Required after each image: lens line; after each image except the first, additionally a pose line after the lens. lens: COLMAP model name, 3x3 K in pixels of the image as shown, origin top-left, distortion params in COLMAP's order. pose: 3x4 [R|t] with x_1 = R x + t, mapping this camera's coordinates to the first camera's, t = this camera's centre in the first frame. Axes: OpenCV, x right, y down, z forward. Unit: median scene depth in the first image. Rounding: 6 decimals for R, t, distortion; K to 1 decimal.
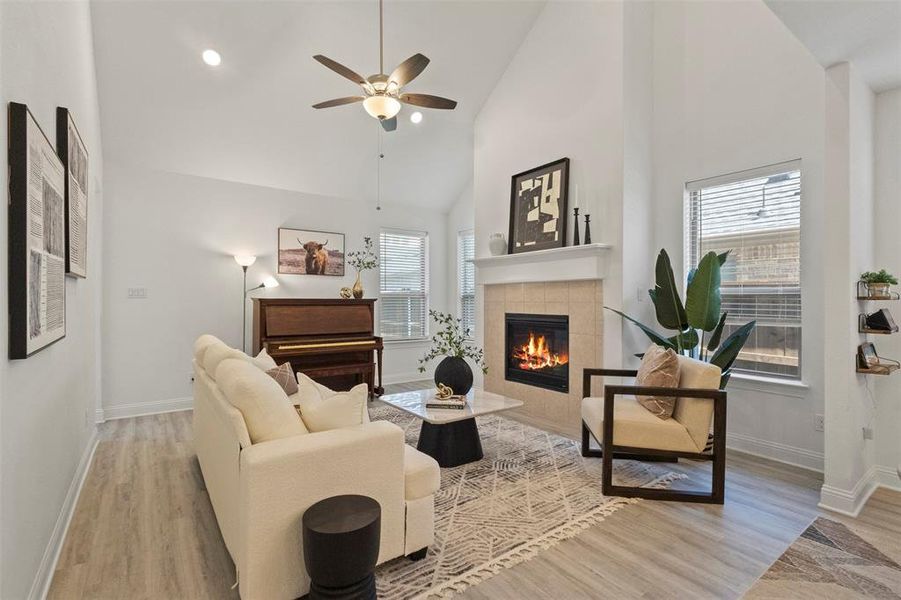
lens RADIAL K [[414.3, 0, 447.0], [0, 414.3, 299.1], [0, 0, 1]] dist [0.000553, 0.001176]
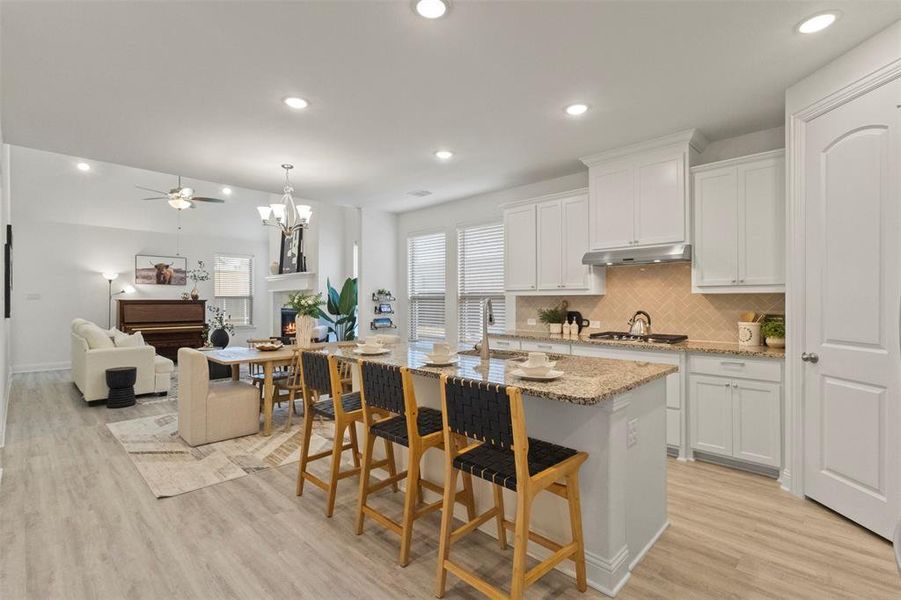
lens RADIAL K [[414.3, 0, 447.0], [0, 414.3, 299.1], [0, 0, 1]] dist [0.000553, 0.001176]
pose [[0.986011, 0.000519, 0.166678, 0.487523], [-0.000104, 0.999997, -0.002496, -0.000002], [-0.166679, 0.002443, 0.986008, -0.736796]]
